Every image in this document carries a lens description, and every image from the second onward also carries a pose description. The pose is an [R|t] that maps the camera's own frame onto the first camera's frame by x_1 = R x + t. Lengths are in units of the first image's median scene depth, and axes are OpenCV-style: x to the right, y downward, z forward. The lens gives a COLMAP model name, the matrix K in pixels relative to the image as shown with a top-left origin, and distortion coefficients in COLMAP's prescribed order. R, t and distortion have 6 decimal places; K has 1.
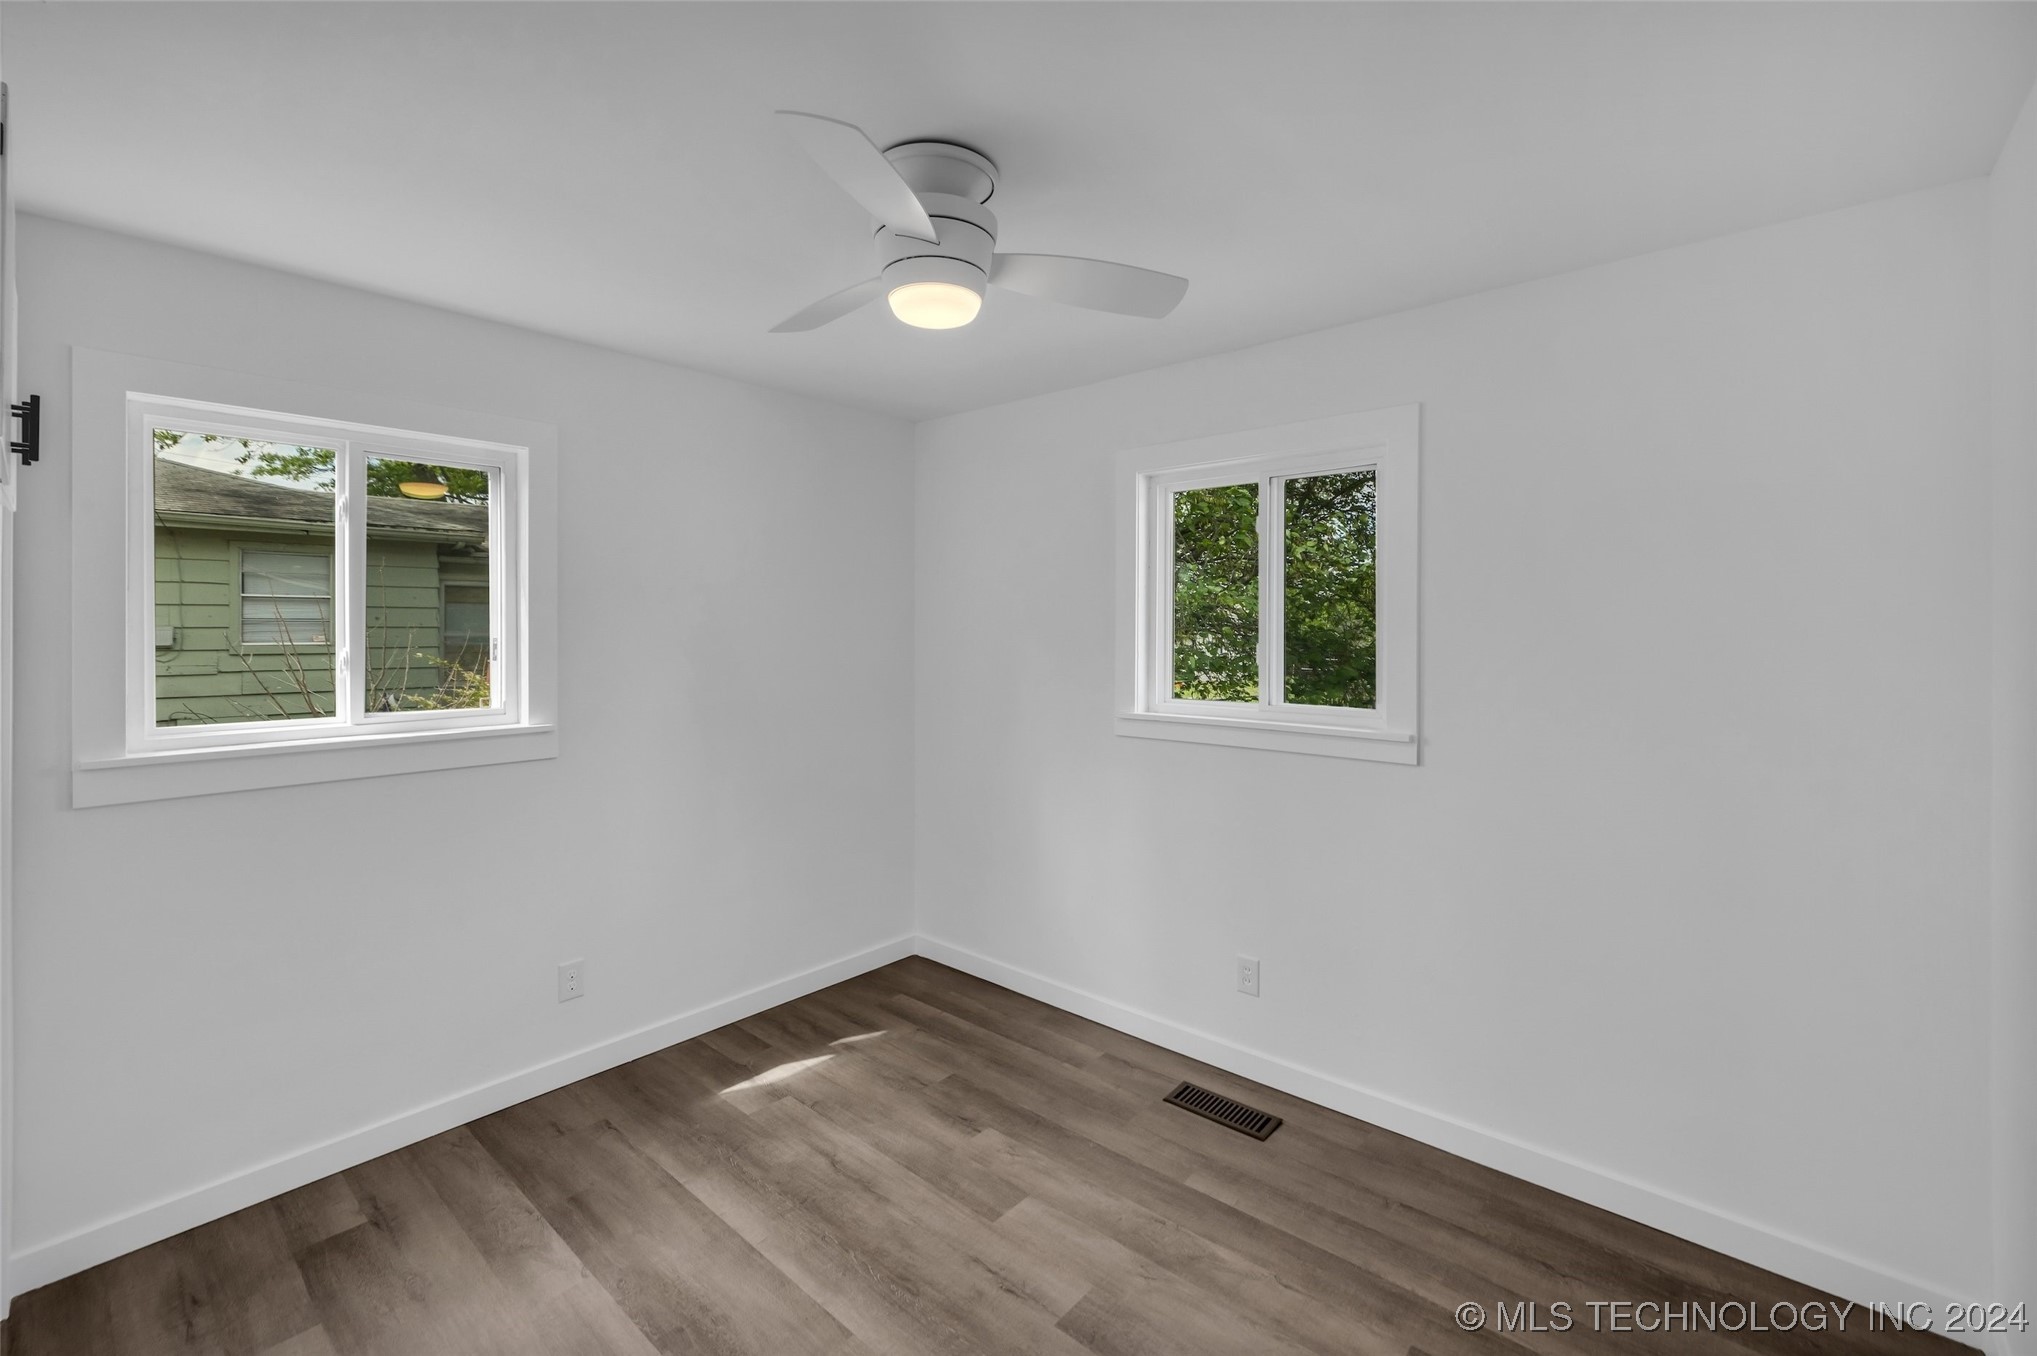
lens RADIAL K [[864.7, 0, 1021.7], [0, 864.7, 632.0], [0, 0, 1]] dist [0.000463, 0.000403]
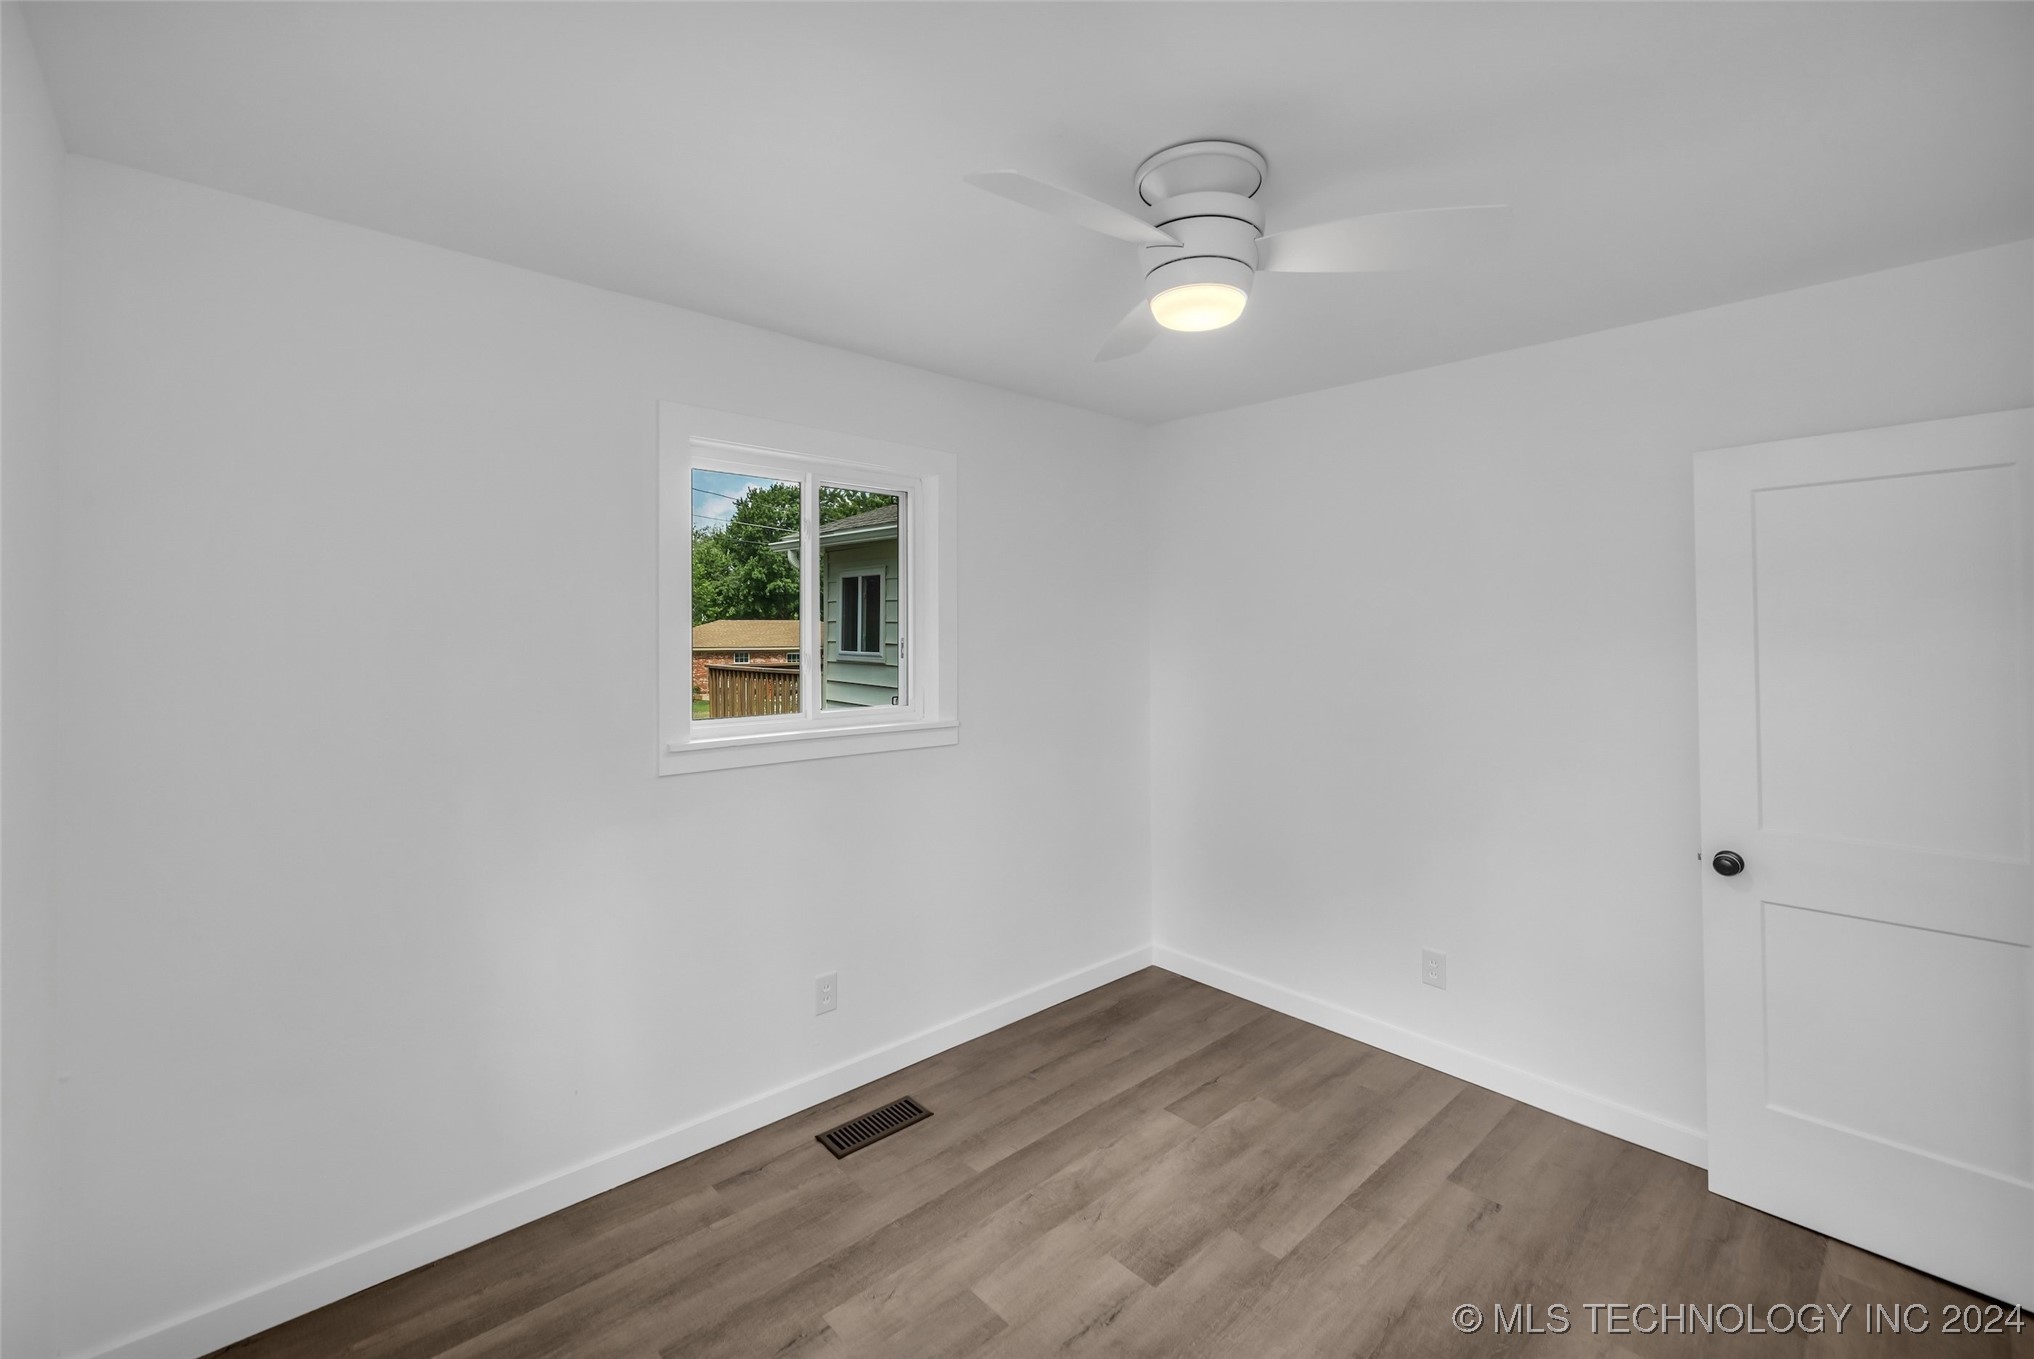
lens RADIAL K [[858.6, 0, 1020.5], [0, 858.6, 622.8], [0, 0, 1]] dist [0.001394, 0.000248]
pose [[0.107185, 0.013047, 0.994154, -0.840561], [0.003284, 0.999904, -0.013476, -0.006078], [-0.994234, 0.004710, 0.107132, 0.839802]]
